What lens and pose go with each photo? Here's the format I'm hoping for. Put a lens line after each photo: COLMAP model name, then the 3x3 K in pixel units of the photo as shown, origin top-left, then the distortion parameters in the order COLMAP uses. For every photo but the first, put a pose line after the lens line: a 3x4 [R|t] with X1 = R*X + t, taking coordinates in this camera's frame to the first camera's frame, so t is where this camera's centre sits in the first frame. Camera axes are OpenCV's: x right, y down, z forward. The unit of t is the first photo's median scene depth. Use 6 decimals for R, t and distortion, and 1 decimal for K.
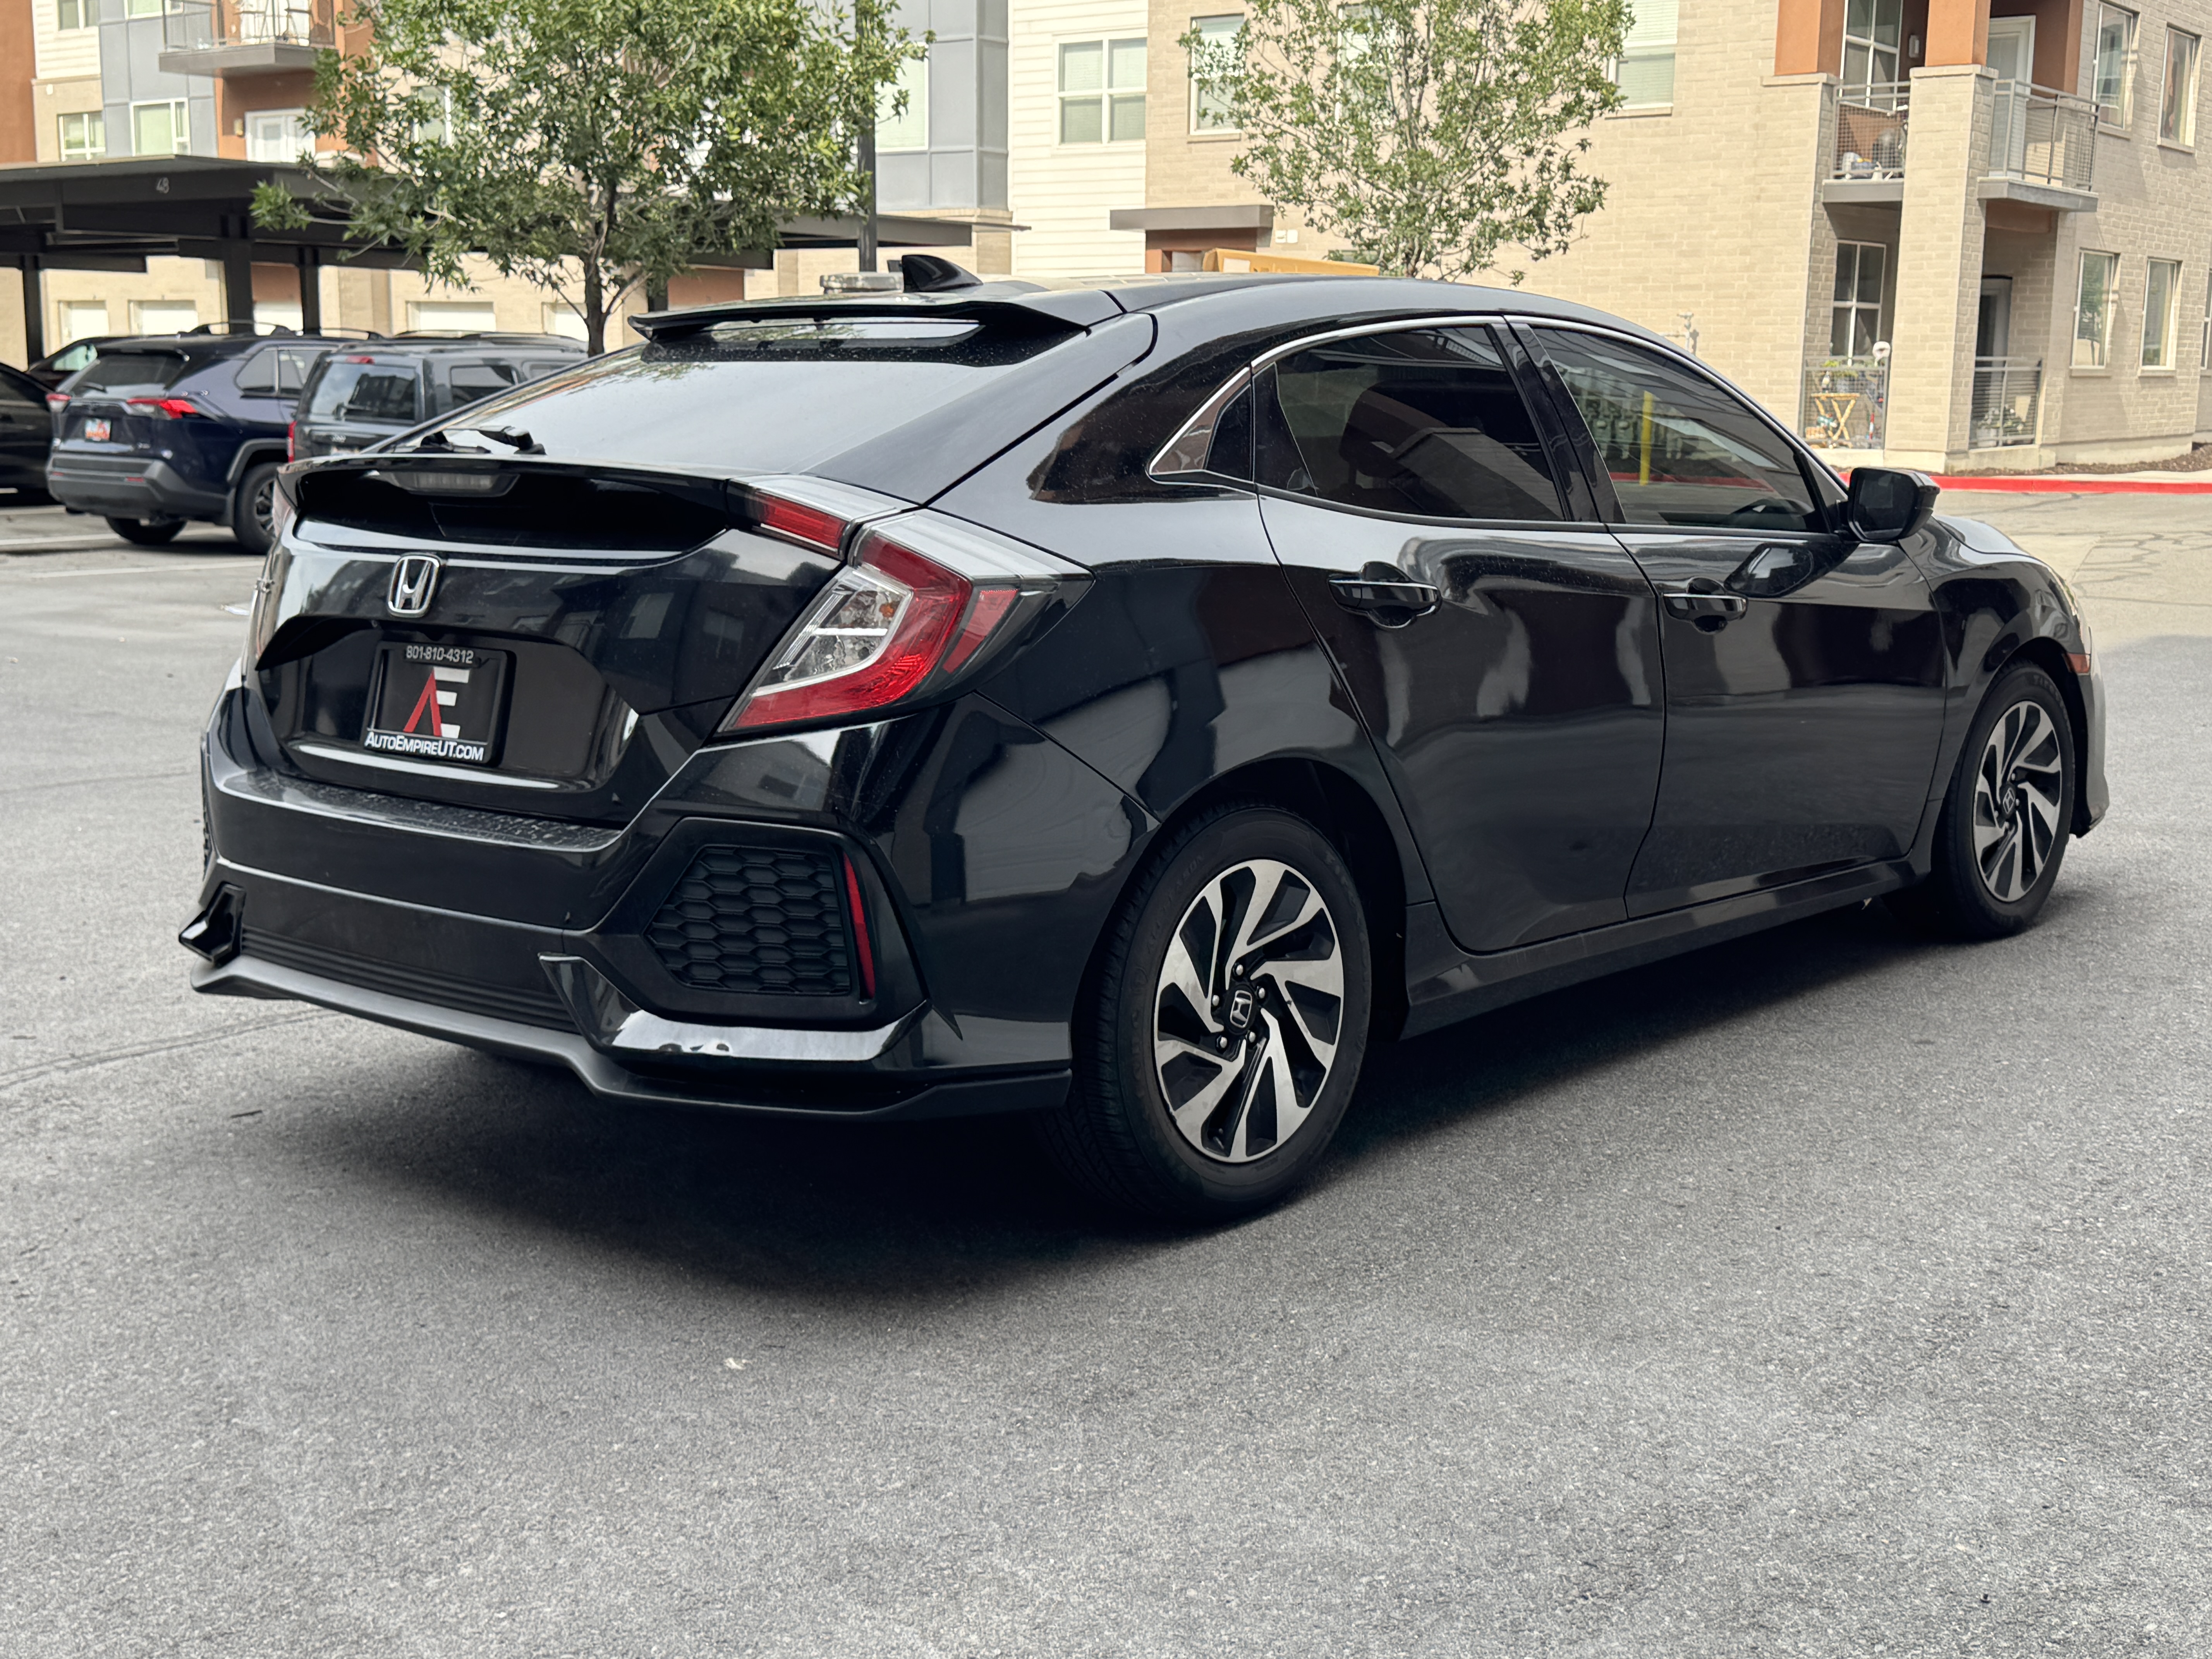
lens RADIAL K [[2535.4, 0, 1078.0], [0, 2535.4, 850.9], [0, 0, 1]] dist [0.202261, -0.483573]
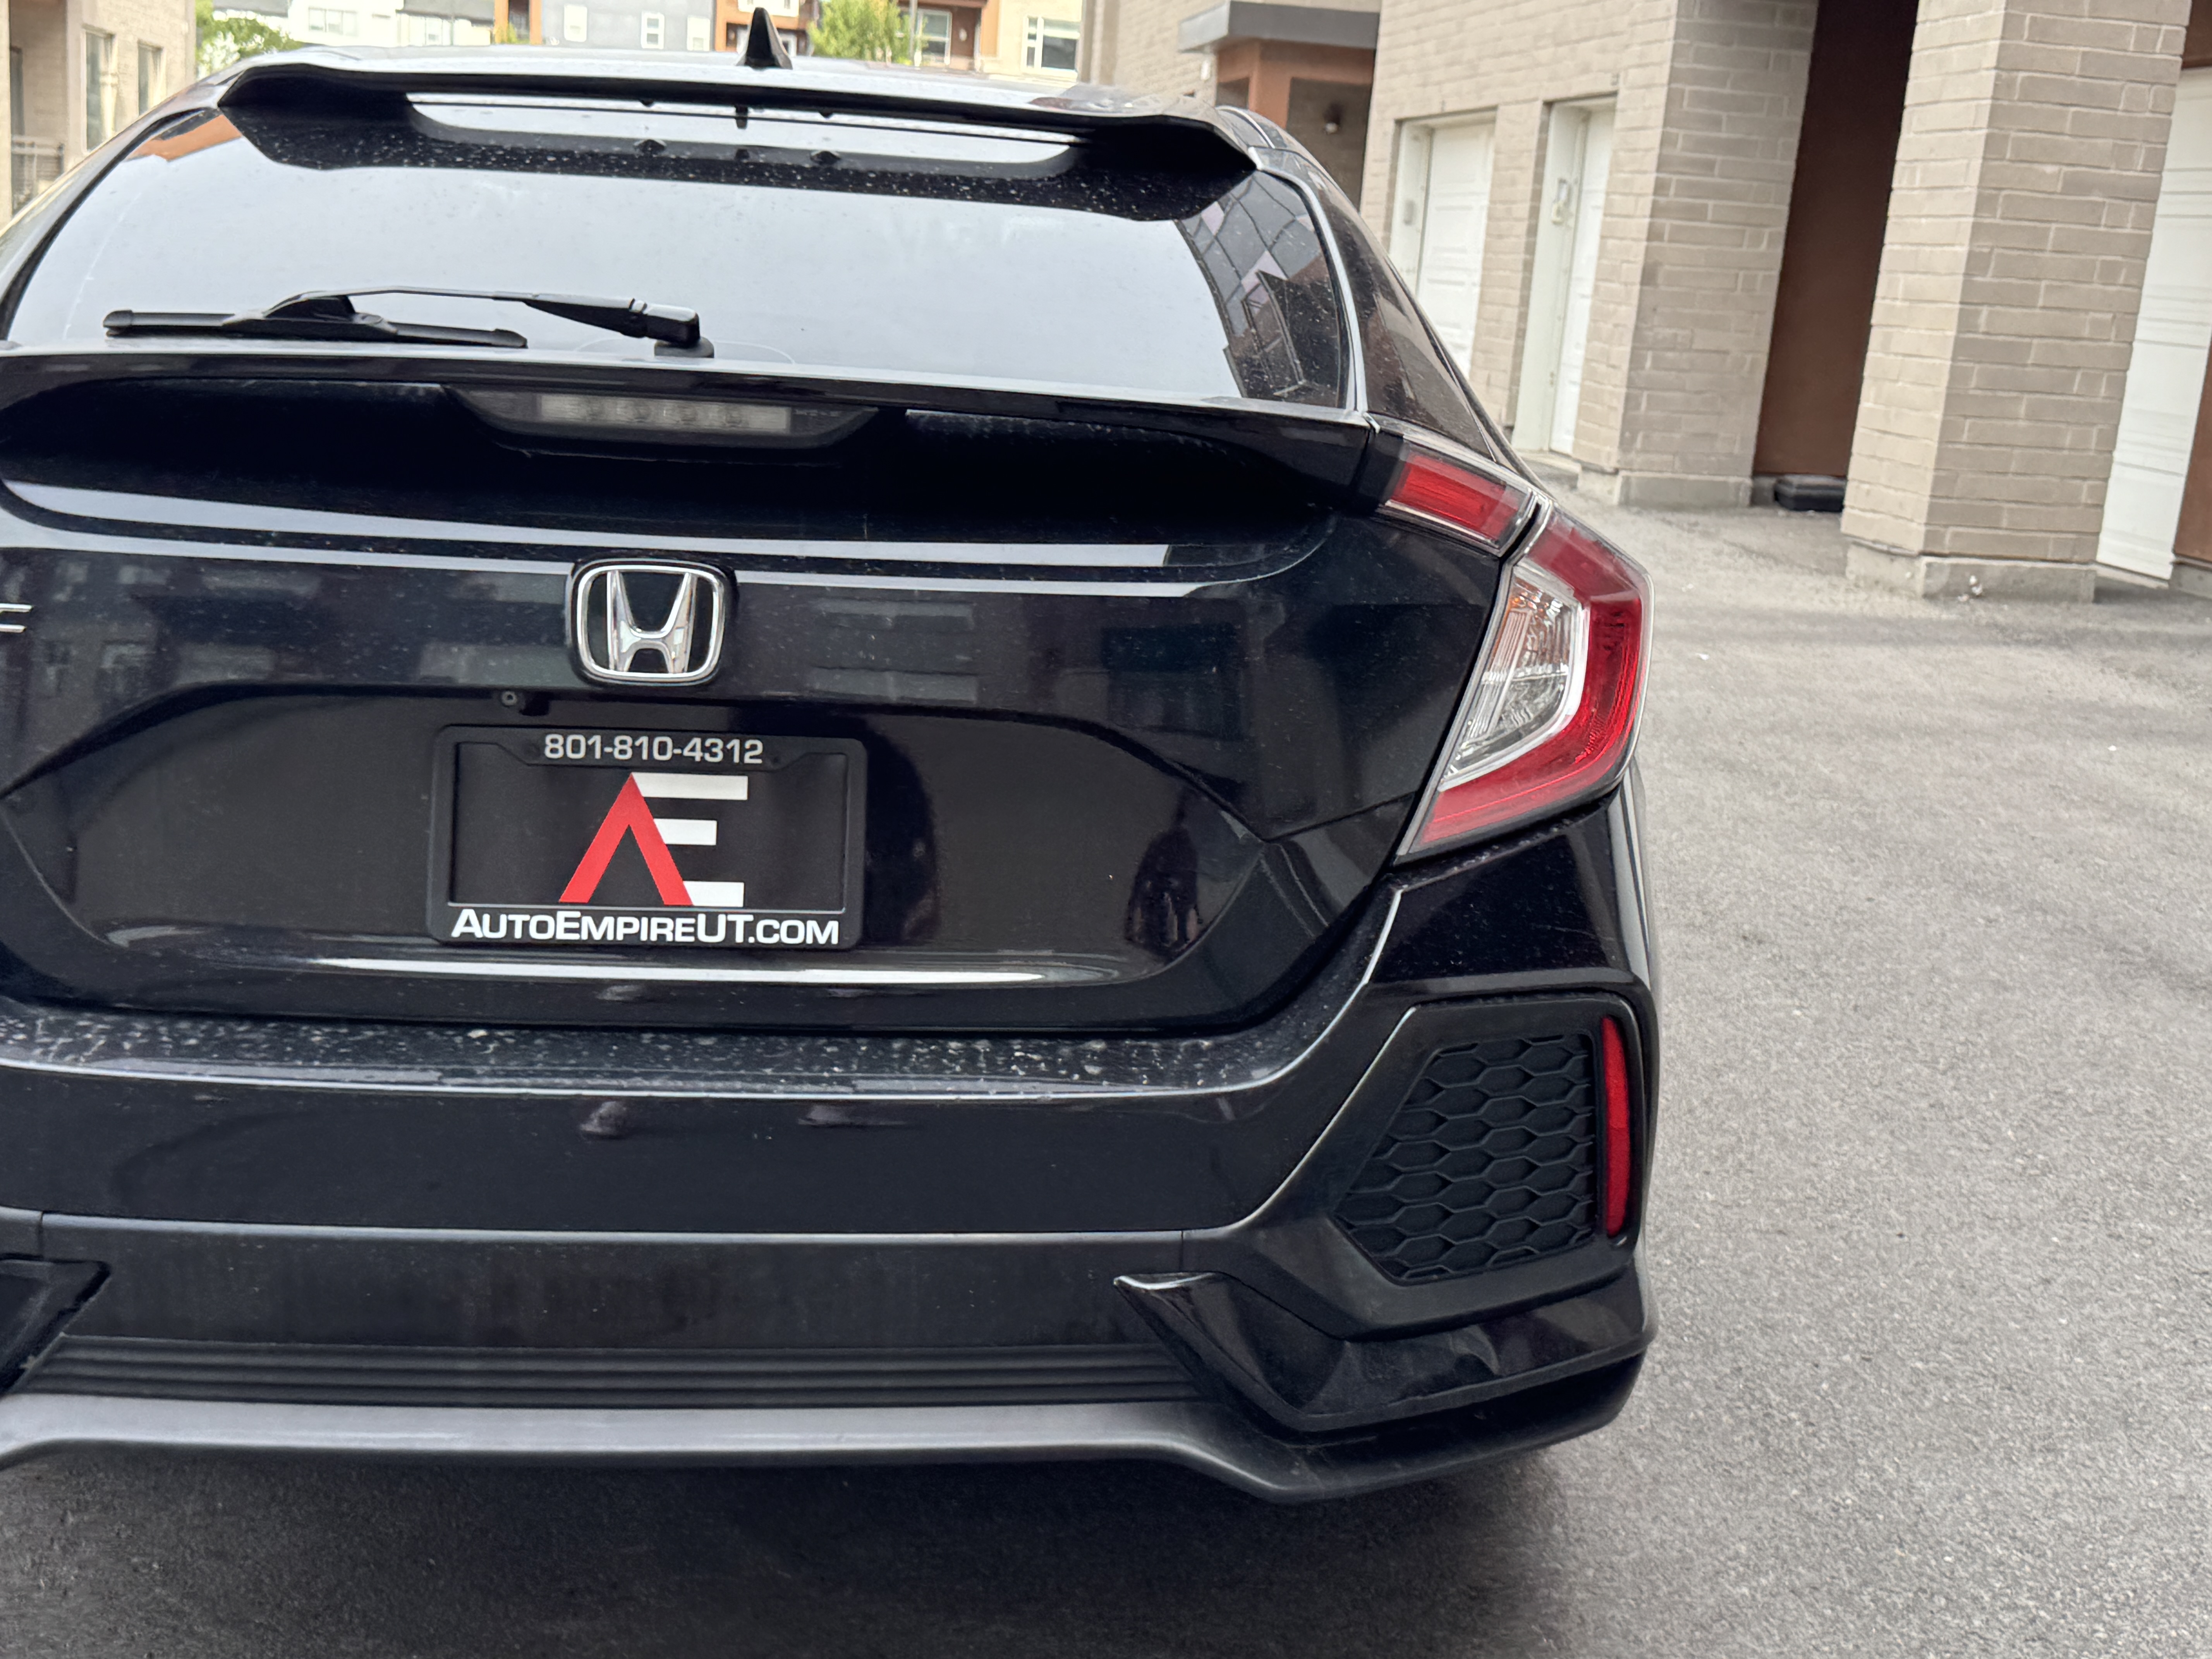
lens RADIAL K [[2535.4, 0, 1078.0], [0, 2535.4, 850.9], [0, 0, 1]] dist [0.202261, -0.483573]
pose [[0.706558, -0.126761, 0.696209, -0.550111], [0.069632, 0.991505, 0.109859, -0.106743], [-0.704221, -0.029144, 0.709382, 0.569296]]
